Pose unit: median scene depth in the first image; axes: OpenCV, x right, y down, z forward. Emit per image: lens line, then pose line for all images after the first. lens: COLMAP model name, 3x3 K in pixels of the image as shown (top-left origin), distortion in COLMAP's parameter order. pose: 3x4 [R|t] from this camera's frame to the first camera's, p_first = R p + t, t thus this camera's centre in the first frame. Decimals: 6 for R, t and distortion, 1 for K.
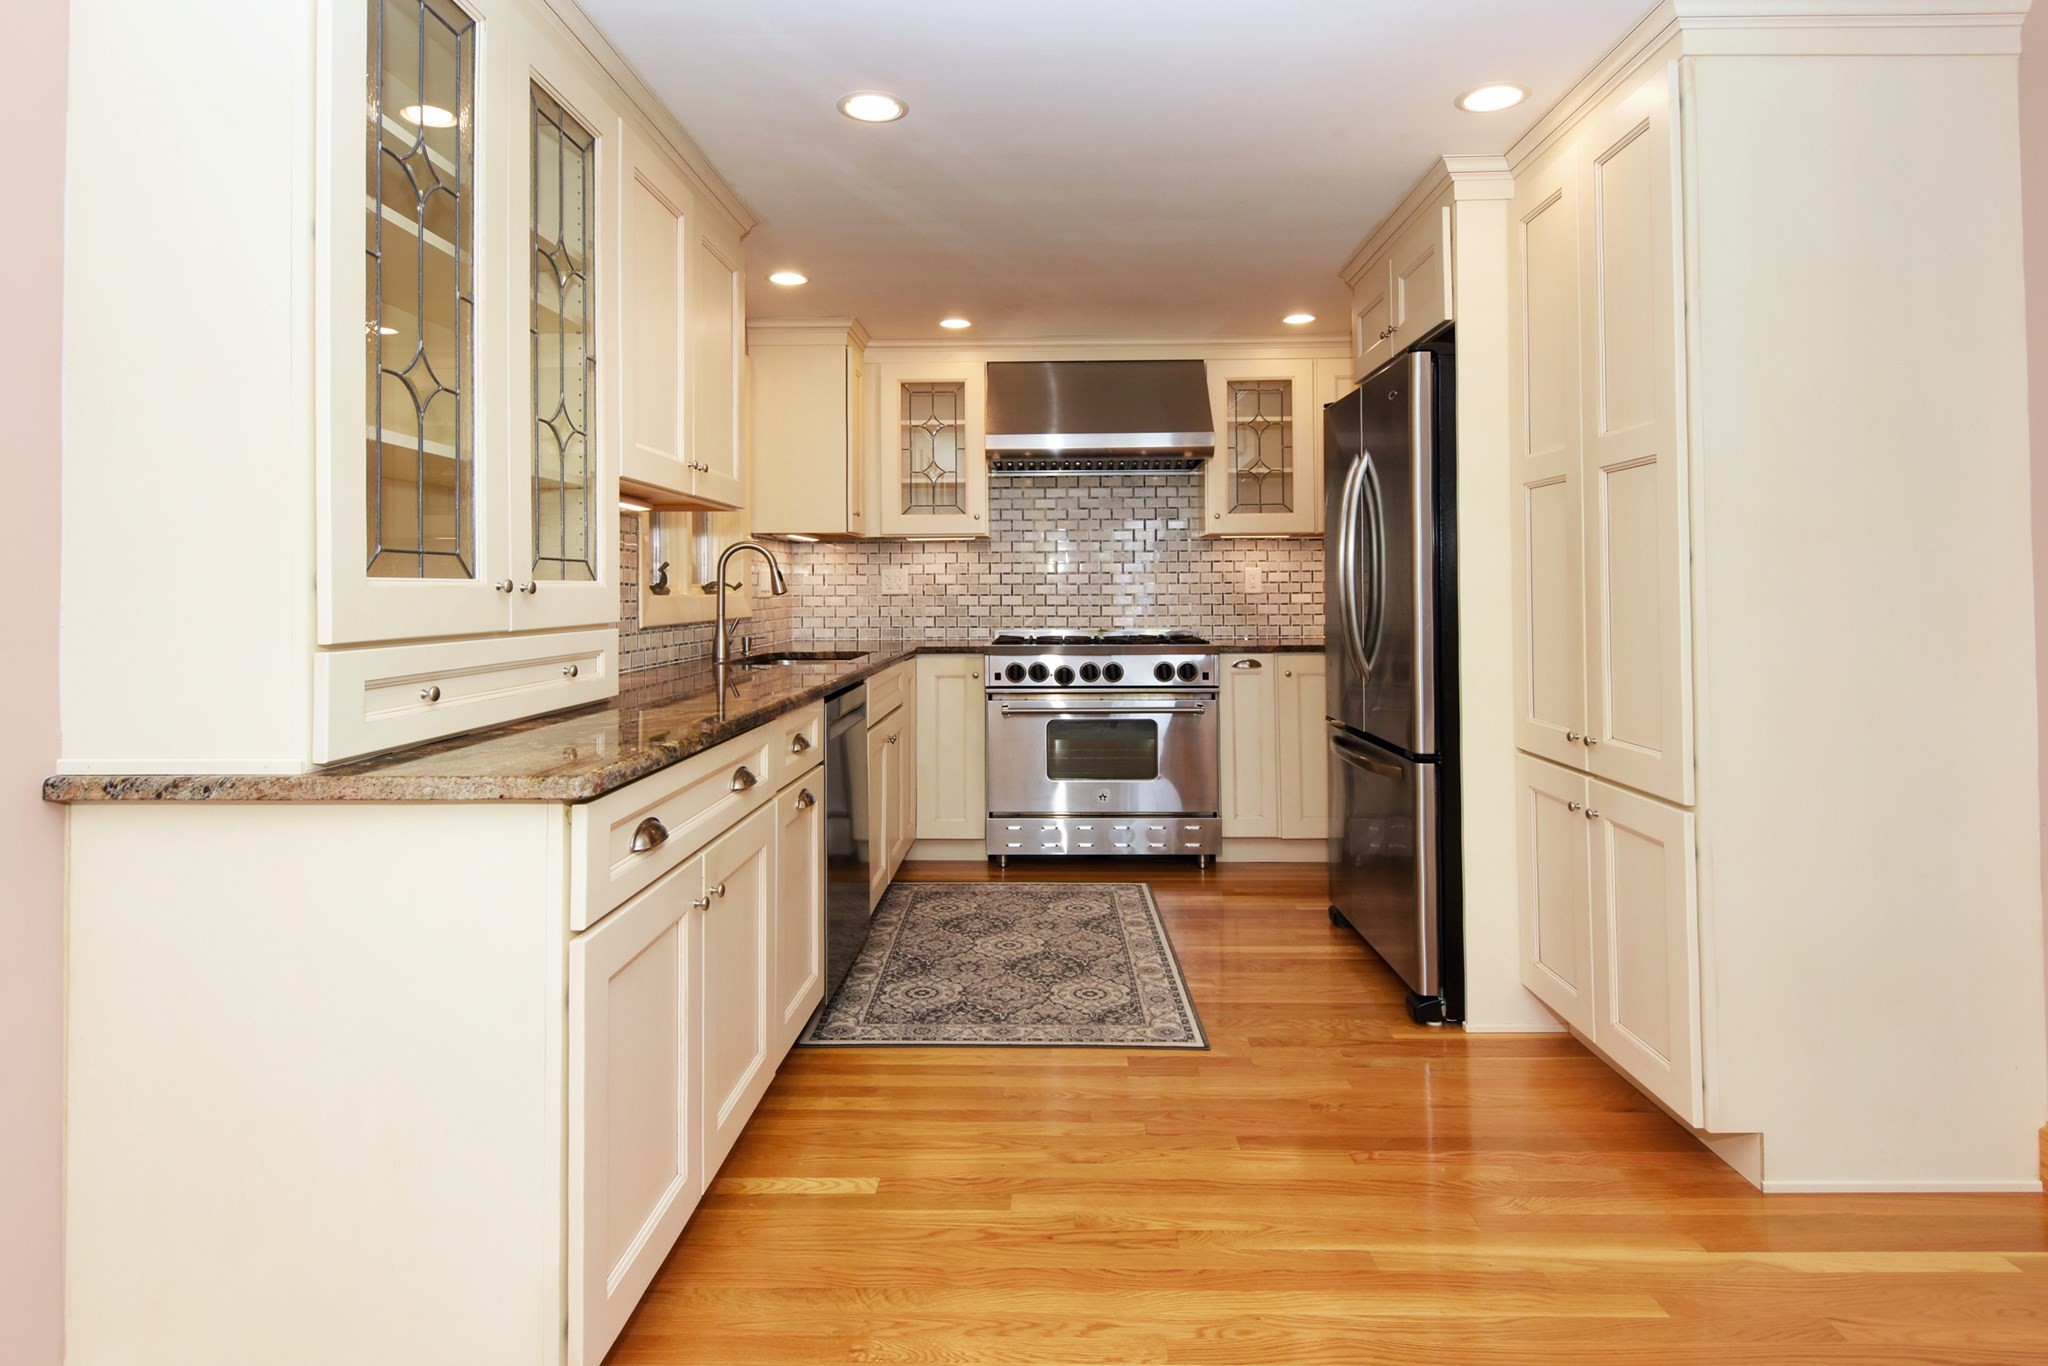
lens RADIAL K [[1223.6, 0, 1033.1], [0, 1223.6, 631.0], [0, 0, 1]] dist [0.021548, -0.025798]
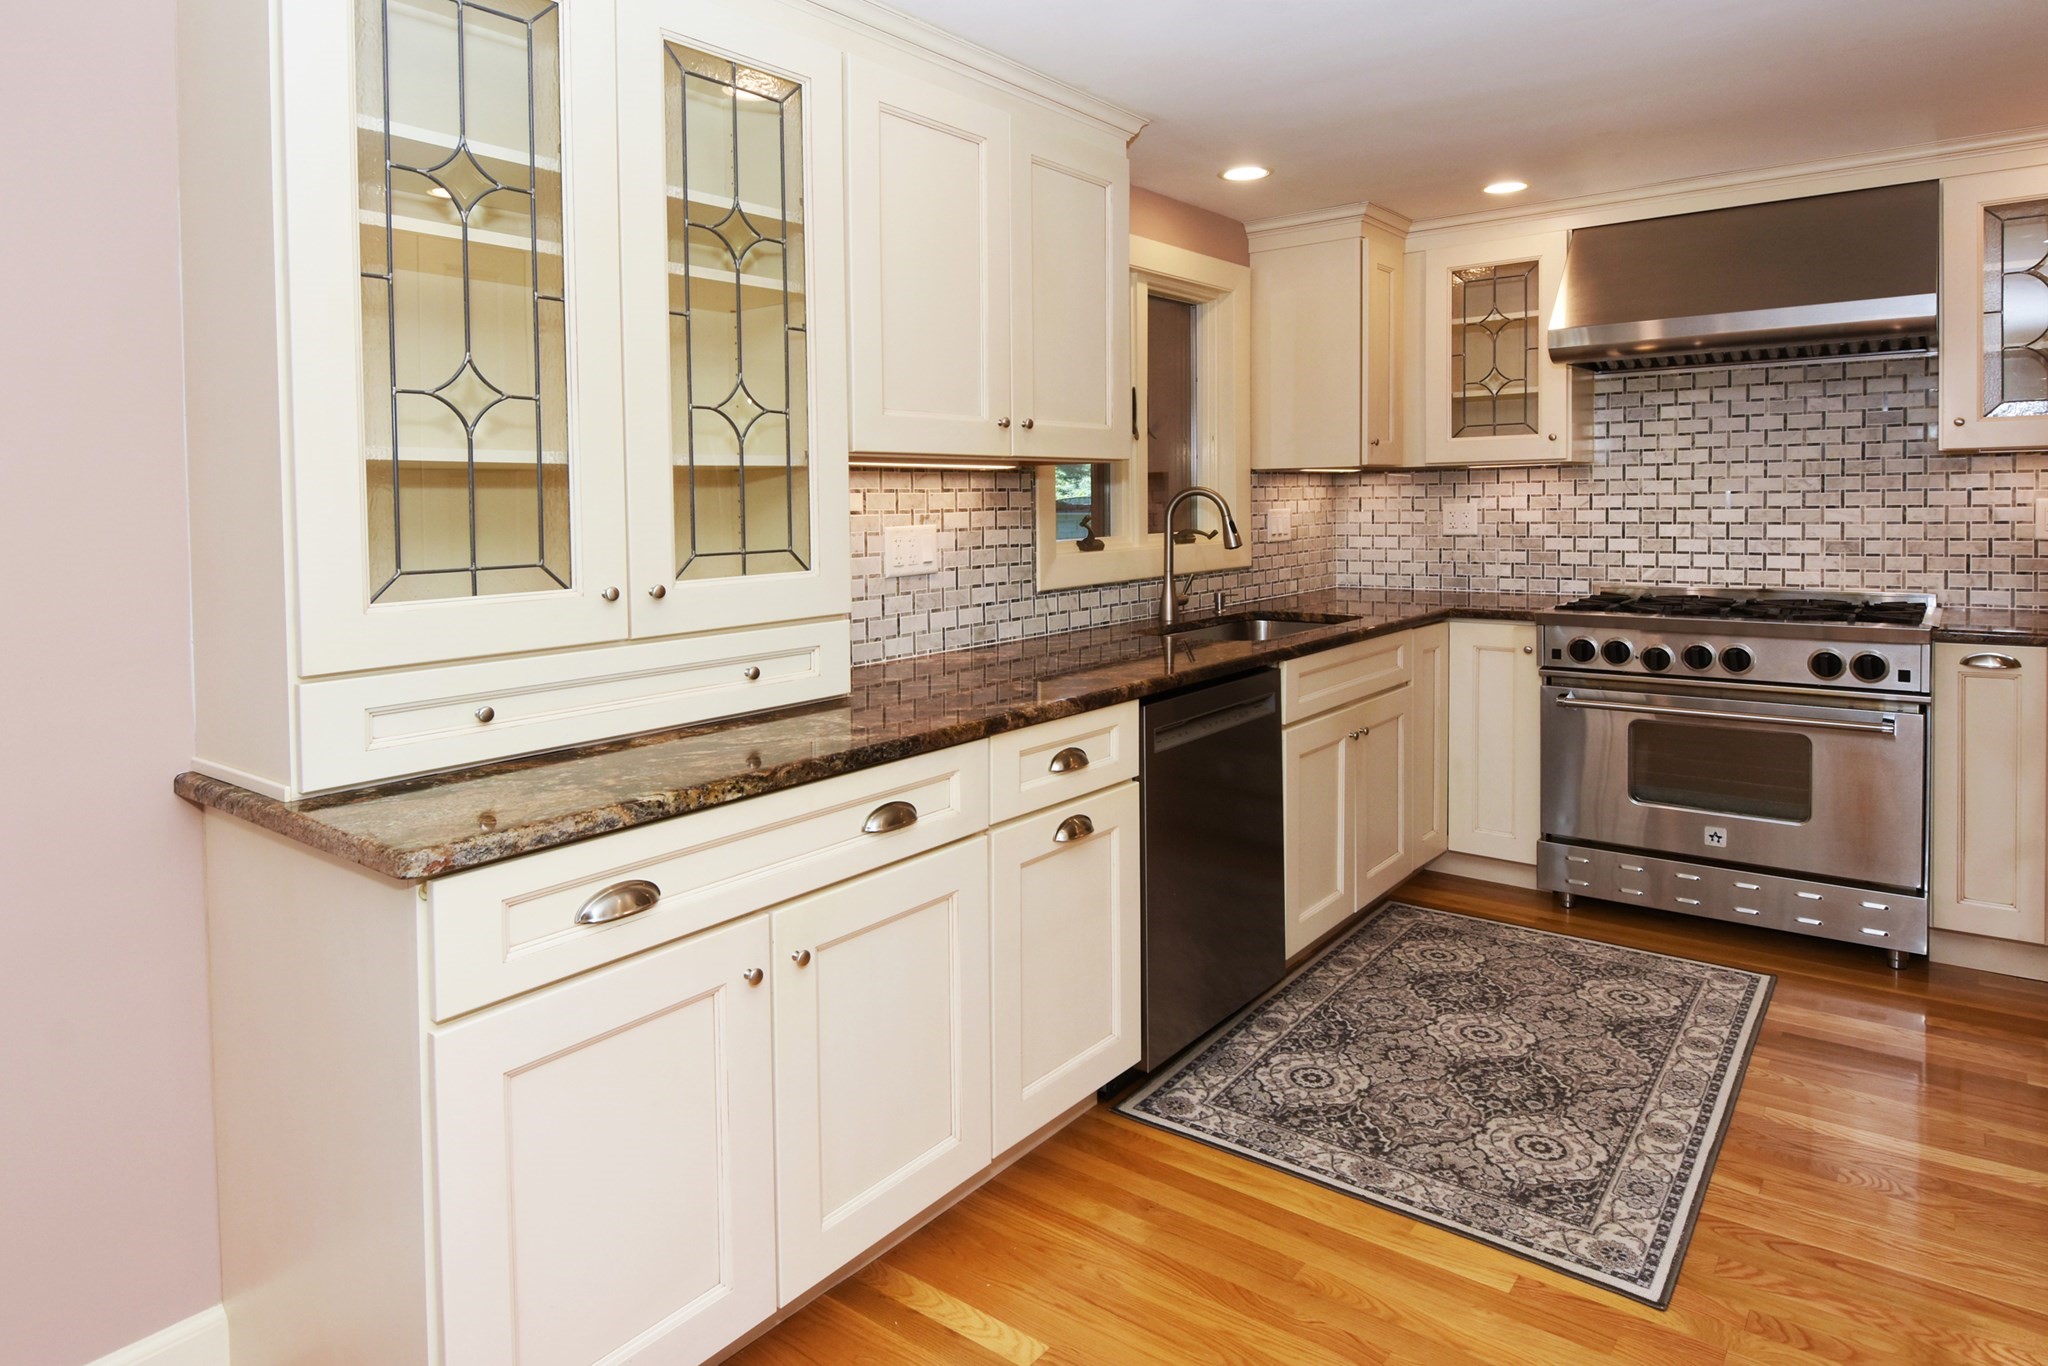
lens RADIAL K [[1263.5, 0, 998.1], [0, 1263.5, 550.7], [0, 0, 1]] dist [0.024106, -0.019083]
pose [[0.789818, 0.020610, -0.612994, 0.175160], [-0.007593, 0.999687, 0.023828, -0.041714], [0.613294, -0.014165, 0.789728, 0.181518]]
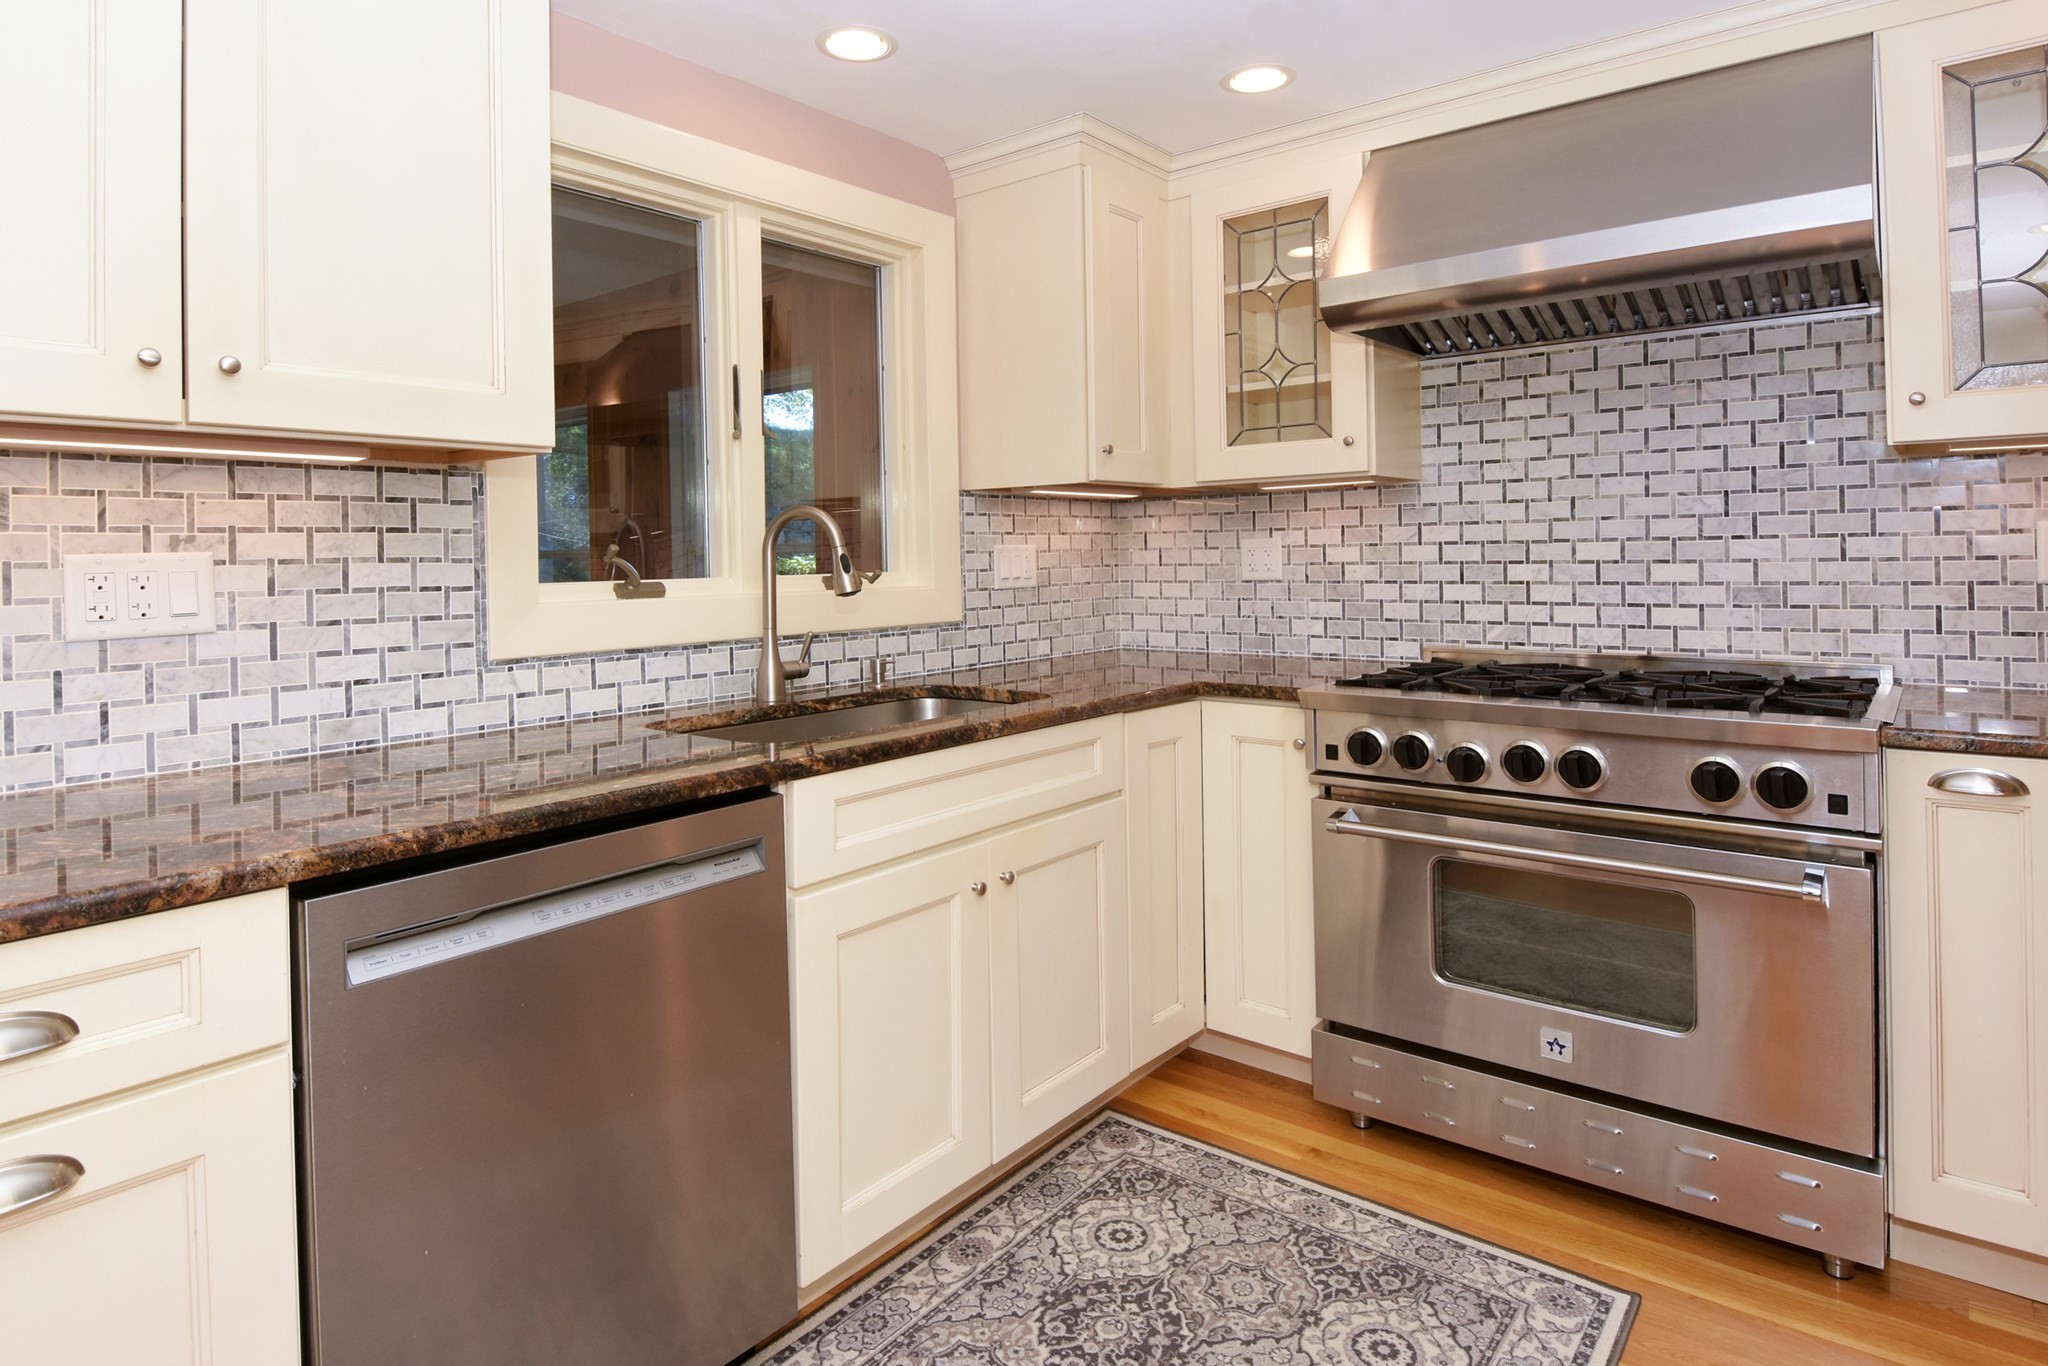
lens RADIAL K [[1131.8, 0, 1056.9], [0, 1131.8, 557.7], [0, 0, 1]] dist [0.019456, -0.021328]
pose [[0.782059, -0.004643, -0.623187, 0.174361], [-0.008704, 0.999793, -0.018371, -0.033480], [0.623143, 0.019792, 0.781857, 0.562731]]
